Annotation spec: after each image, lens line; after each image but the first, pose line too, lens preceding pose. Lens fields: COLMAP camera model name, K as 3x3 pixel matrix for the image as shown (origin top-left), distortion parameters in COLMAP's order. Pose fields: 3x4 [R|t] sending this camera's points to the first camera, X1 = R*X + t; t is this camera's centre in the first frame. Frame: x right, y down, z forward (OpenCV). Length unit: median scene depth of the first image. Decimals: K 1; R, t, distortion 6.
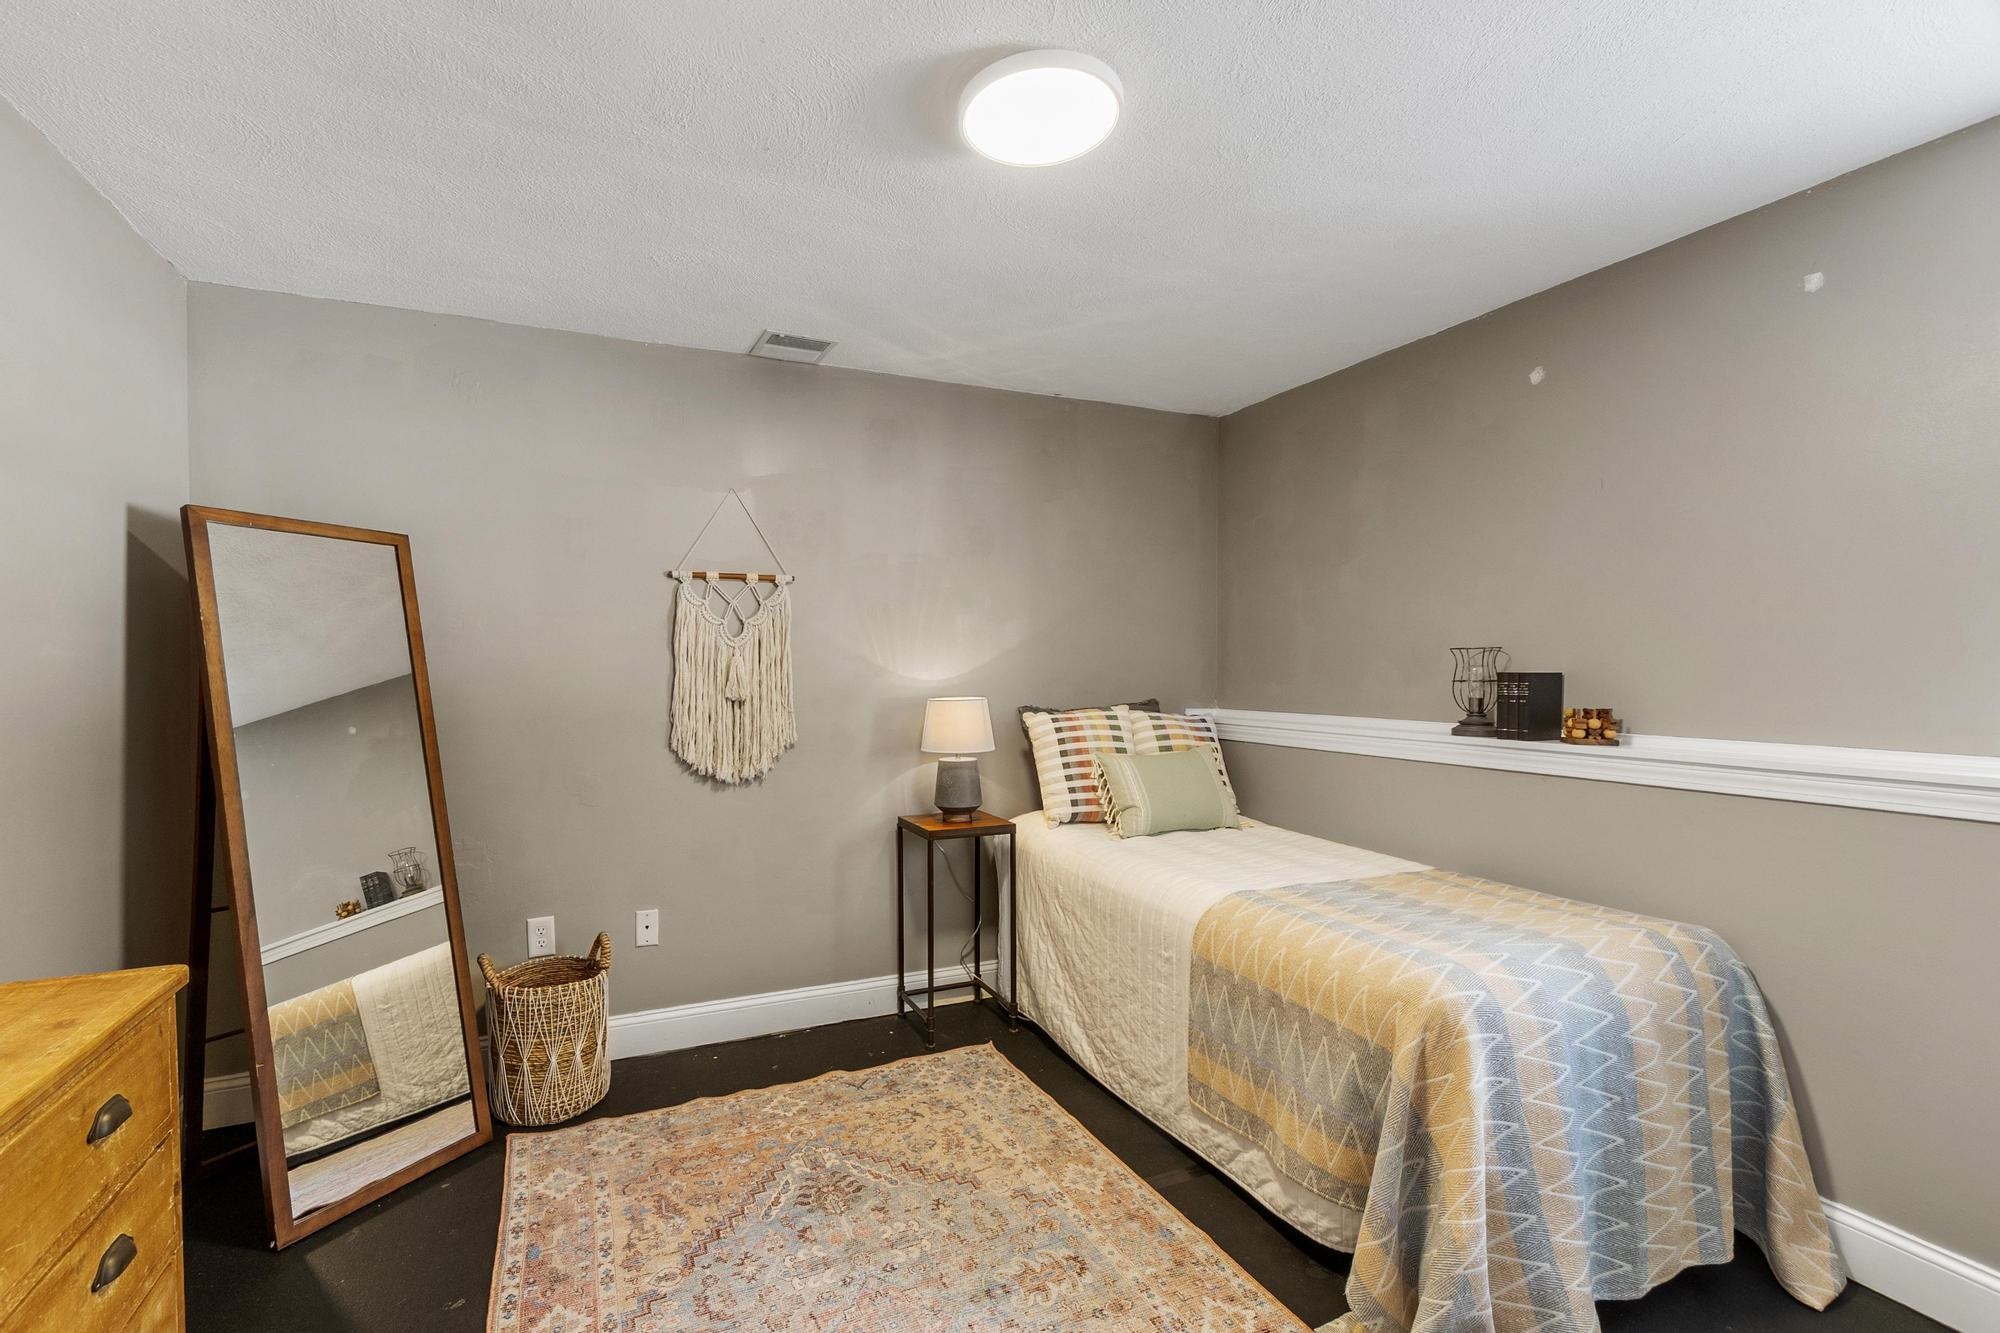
lens RADIAL K [[881.6, 0, 995.5], [0, 881.6, 664.3], [0, 0, 1]] dist [0.010176, -0.003469]
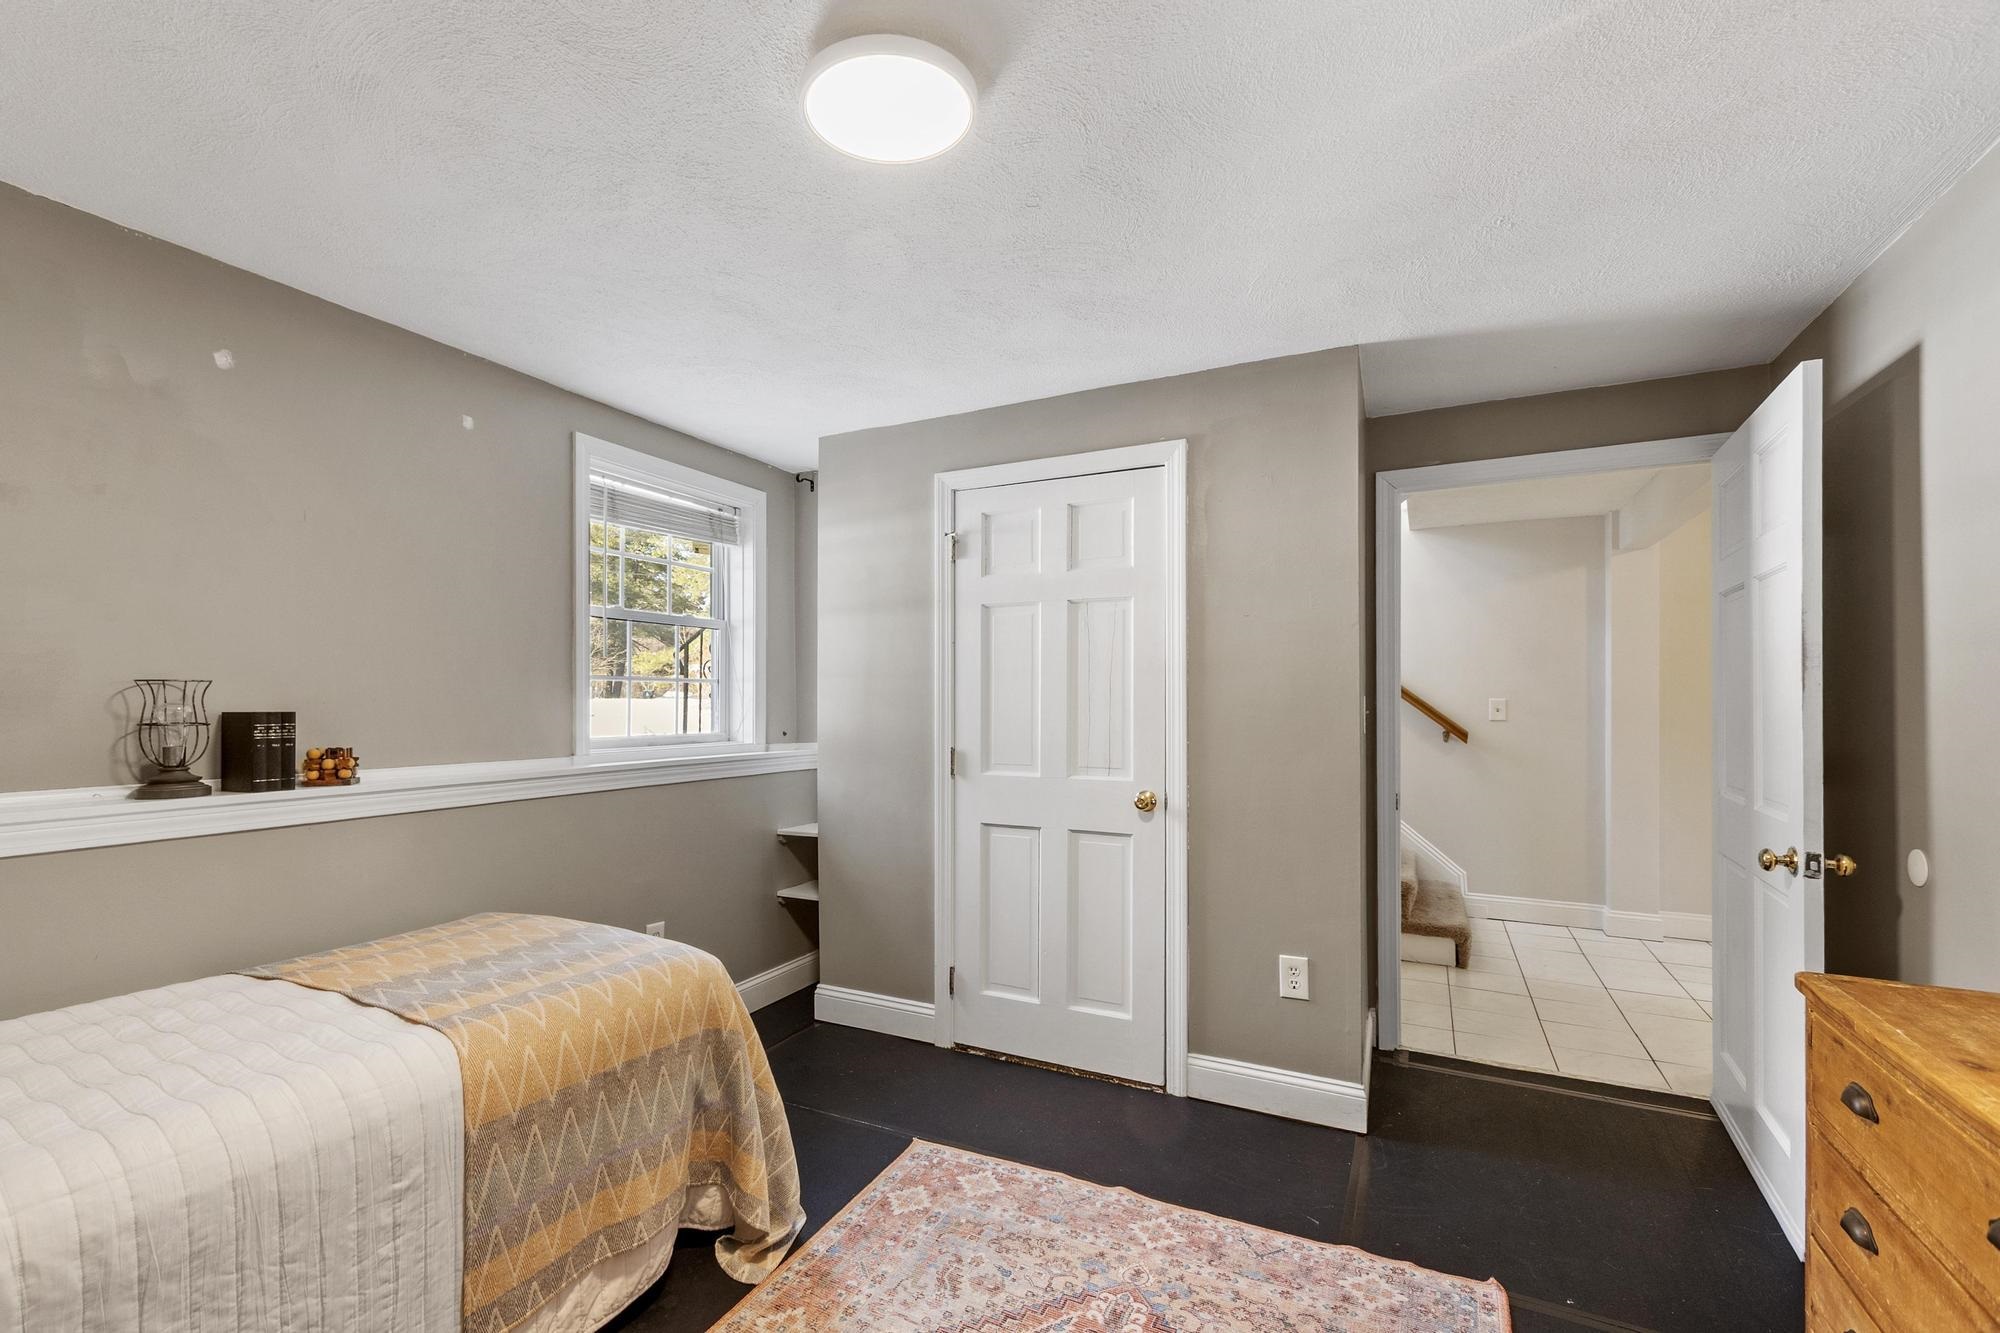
lens RADIAL K [[881.6, 0, 994.5], [0, 881.6, 685.4], [0, 0, 1]] dist [0.010176, -0.003469]
pose [[-0.623049, 0.018875, 0.781955, -0.522241], [-0.000663, 0.999696, -0.024659, 0.005629], [-0.782183, -0.015882, -0.622847, 1.045874]]
